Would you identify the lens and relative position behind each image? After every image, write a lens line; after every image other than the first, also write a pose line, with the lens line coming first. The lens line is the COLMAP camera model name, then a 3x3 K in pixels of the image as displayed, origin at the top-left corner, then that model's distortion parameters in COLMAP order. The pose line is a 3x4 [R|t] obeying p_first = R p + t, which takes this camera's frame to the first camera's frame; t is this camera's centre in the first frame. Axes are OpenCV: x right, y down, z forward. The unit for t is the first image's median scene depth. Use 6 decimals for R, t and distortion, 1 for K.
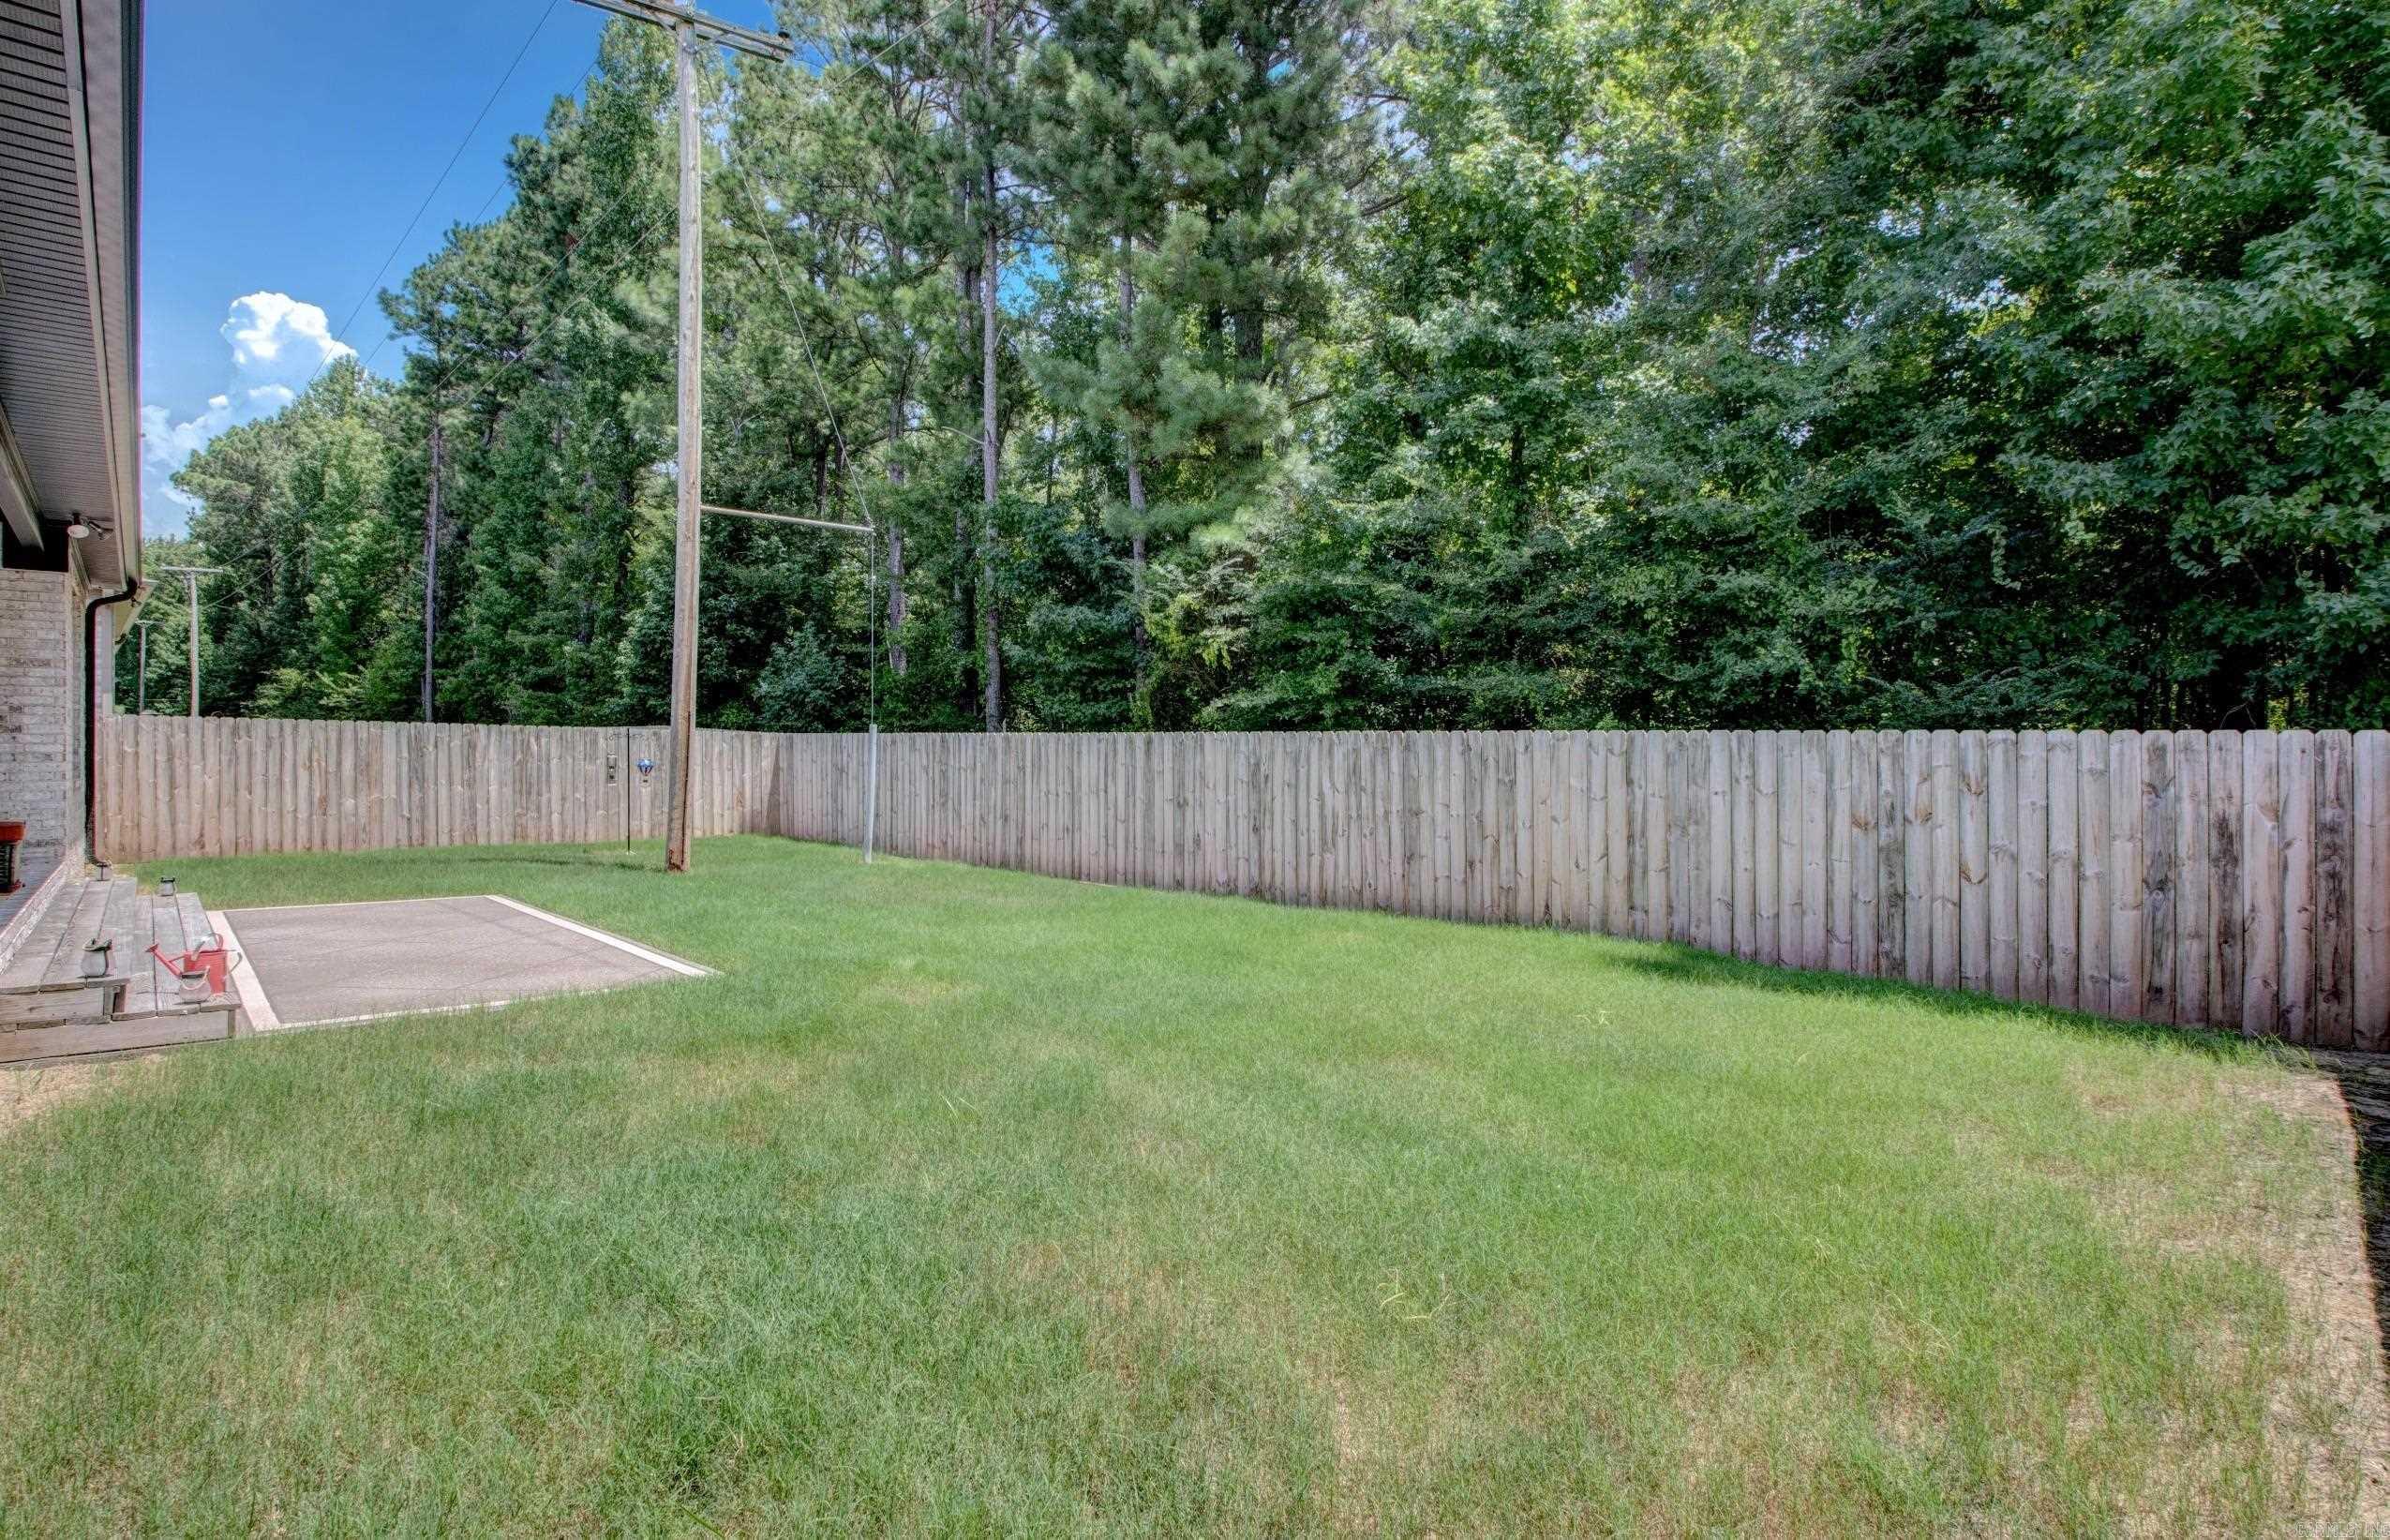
lens RADIAL K [[1116.8, 0, 1187.9], [0, 1116.8, 760.2], [0, 0, 1]] dist [-0.010234, -0.006128]
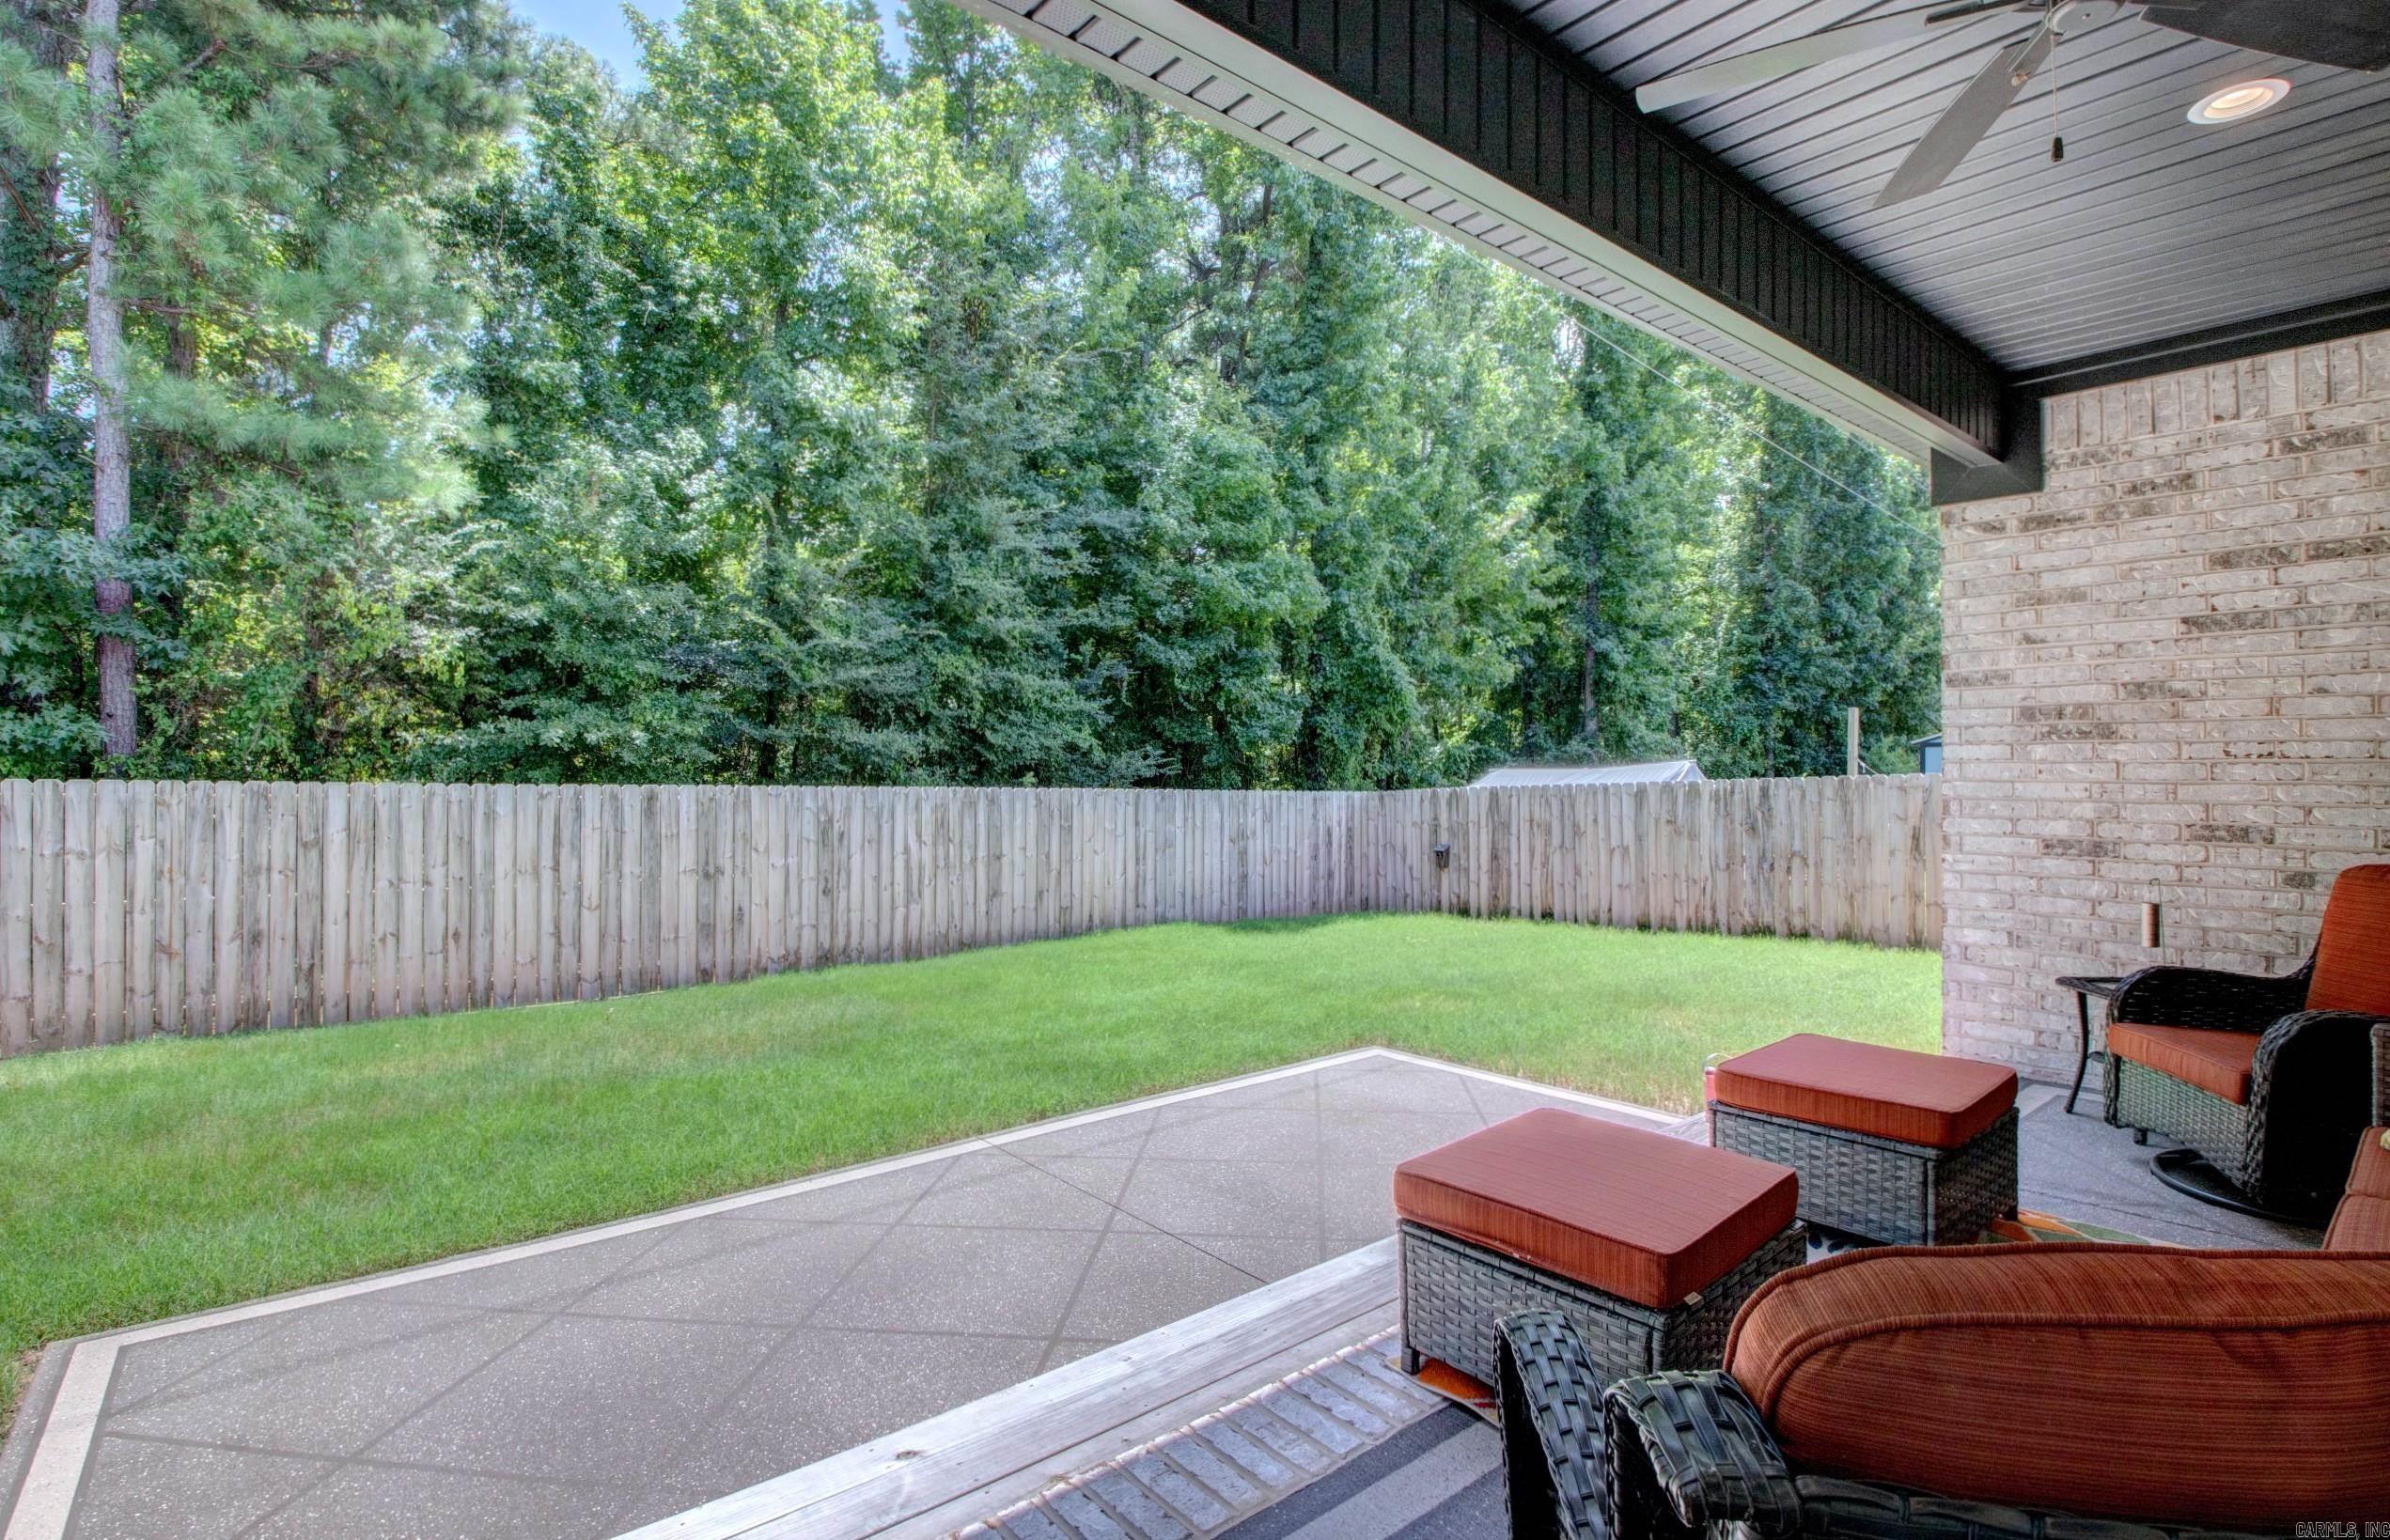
lens RADIAL K [[1116.7, 0, 1188.3], [0, 1116.7, 756.3], [0, 0, 1]] dist [-0.010234, -0.006128]
pose [[0.083210, 0.013907, 0.996435, -0.688444], [0.001136, 0.999901, -0.014050, -0.030707], [-0.996531, 0.002301, 0.083186, 0.507627]]
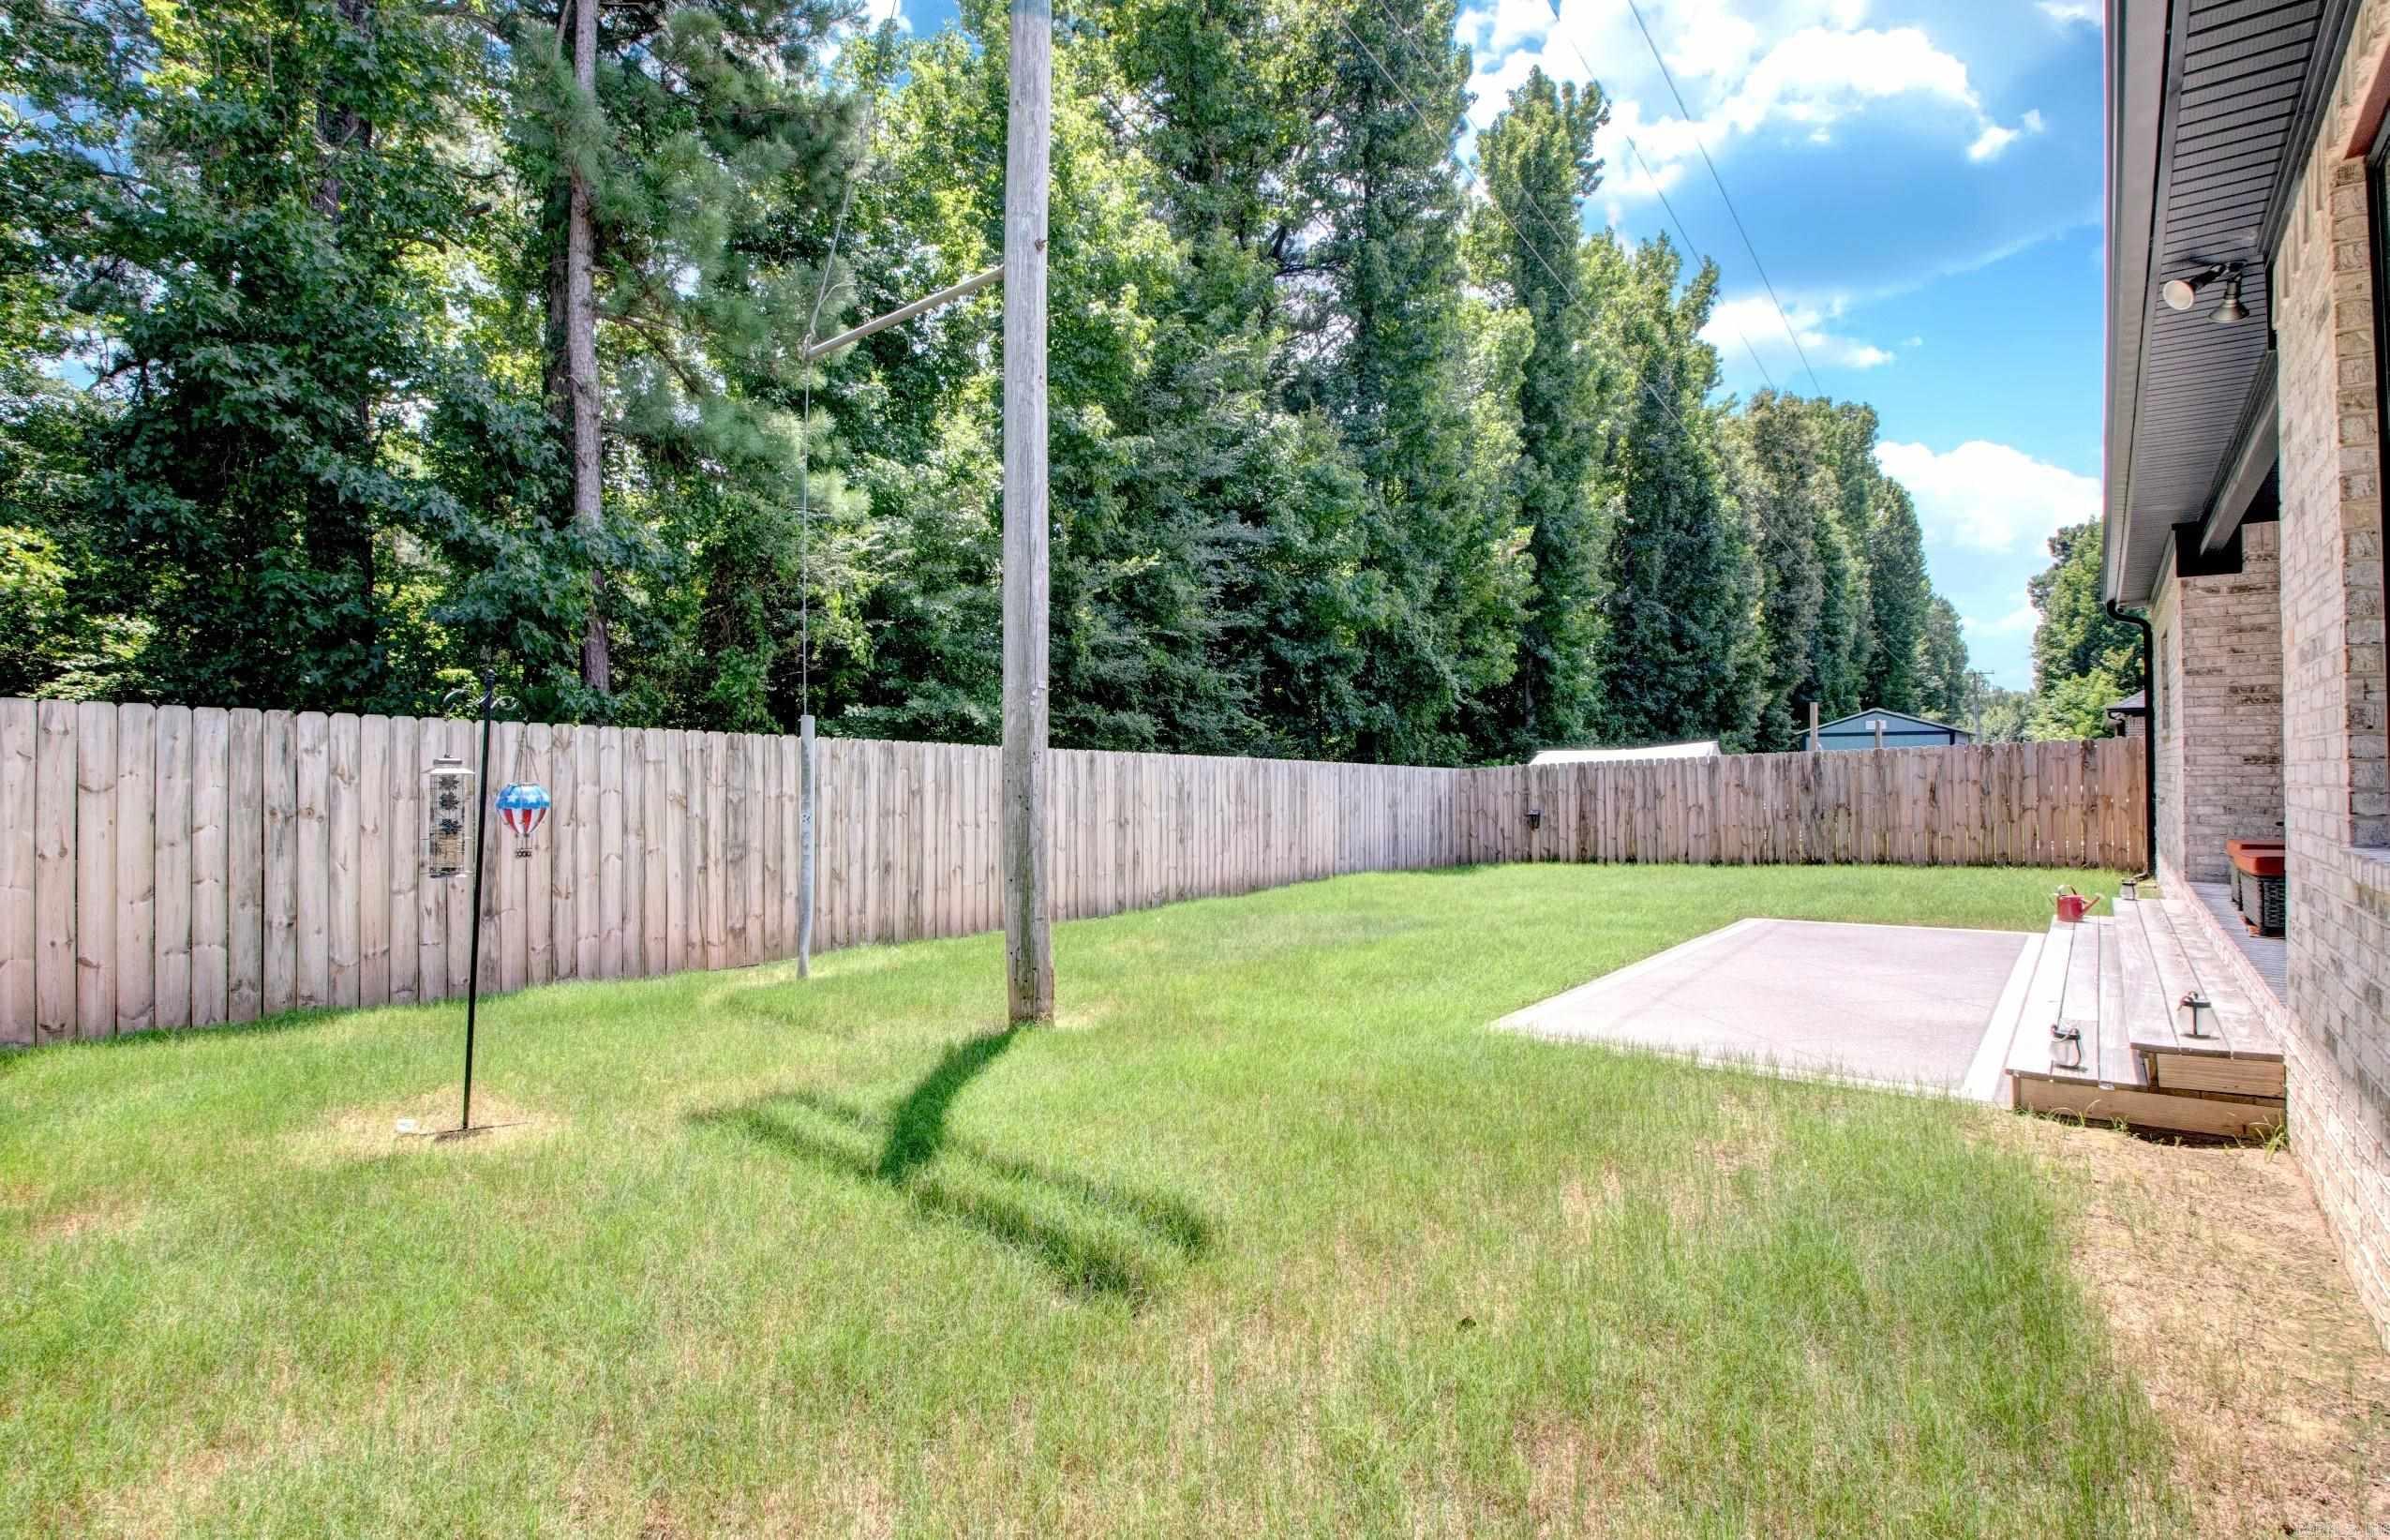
lens RADIAL K [[1116.8, 0, 1177.6], [0, 1116.8, 761.9], [0, 0, 1]] dist [-0.010234, -0.006128]
pose [[-0.114724, 0.011649, 0.993329, -0.876653], [0.004267, 0.999928, -0.011234, -0.004232], [-0.993388, 0.002949, -0.114765, 0.927239]]
